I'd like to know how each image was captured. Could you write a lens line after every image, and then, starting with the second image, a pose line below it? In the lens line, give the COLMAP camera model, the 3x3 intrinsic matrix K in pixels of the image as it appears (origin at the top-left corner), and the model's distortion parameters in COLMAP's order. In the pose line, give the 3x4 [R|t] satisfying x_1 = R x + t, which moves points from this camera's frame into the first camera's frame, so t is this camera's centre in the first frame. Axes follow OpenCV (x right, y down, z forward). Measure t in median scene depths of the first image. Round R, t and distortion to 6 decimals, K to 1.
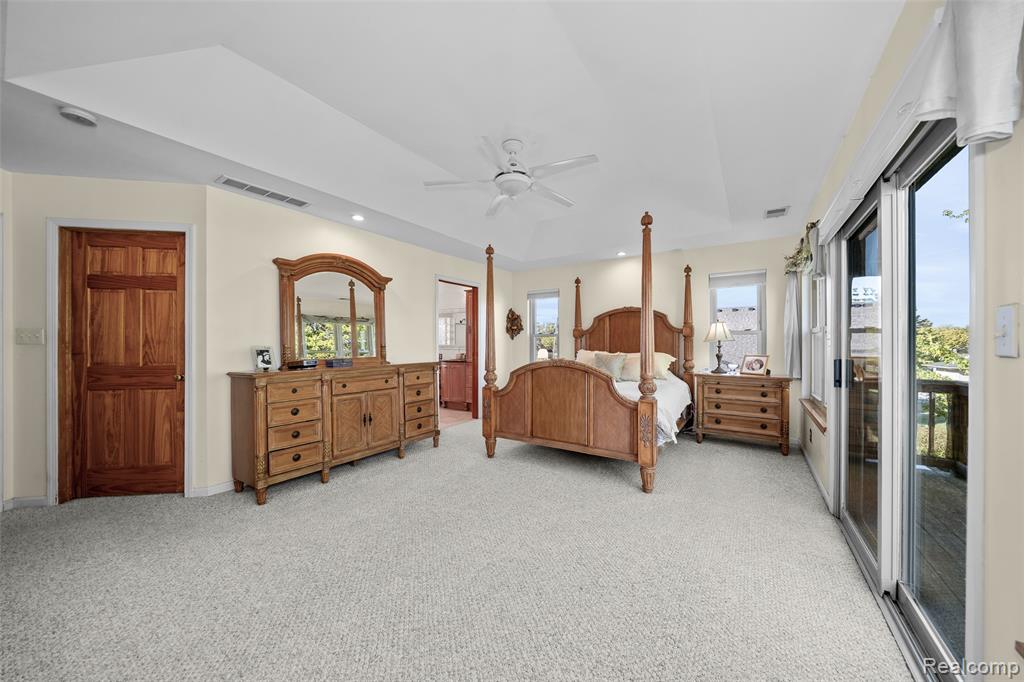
lens RADIAL K [[351.9, 0, 517.1], [0, 351.9, 348.2], [0, 0, 1]] dist [-0.005262, 0.000548]
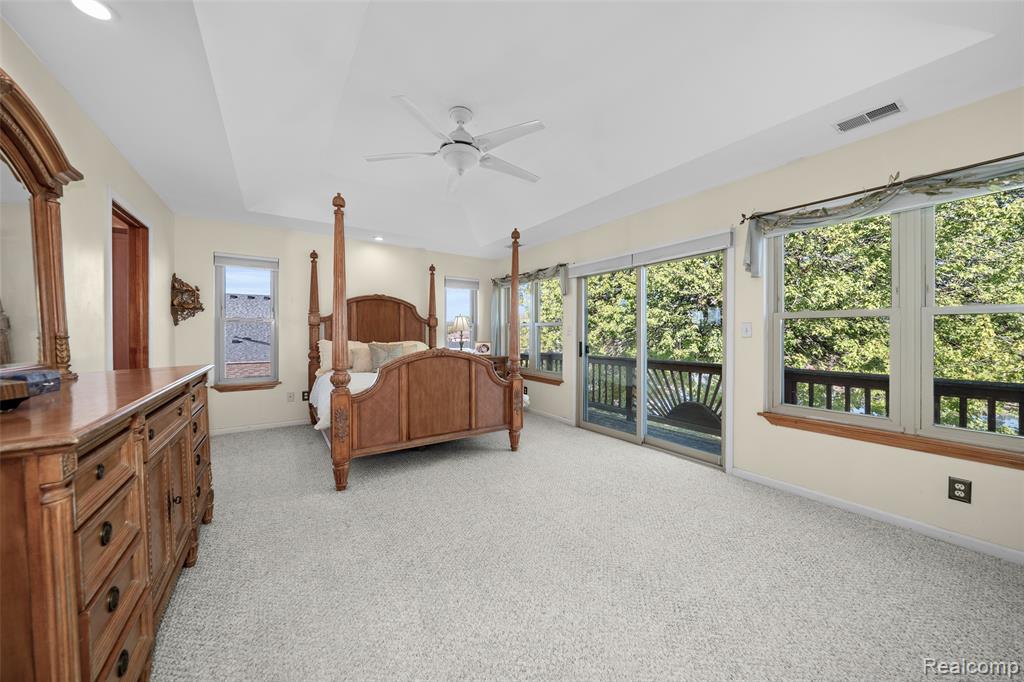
lens RADIAL K [[351.9, 0, 516.5], [0, 351.9, 337.1], [0, 0, 1]] dist [-0.005262, 0.000548]
pose [[0.368779, -0.006681, 0.929493, -0.579288], [0.007481, 0.999963, 0.004219, -0.002707], [-0.929487, 0.005398, 0.368816, 0.377545]]
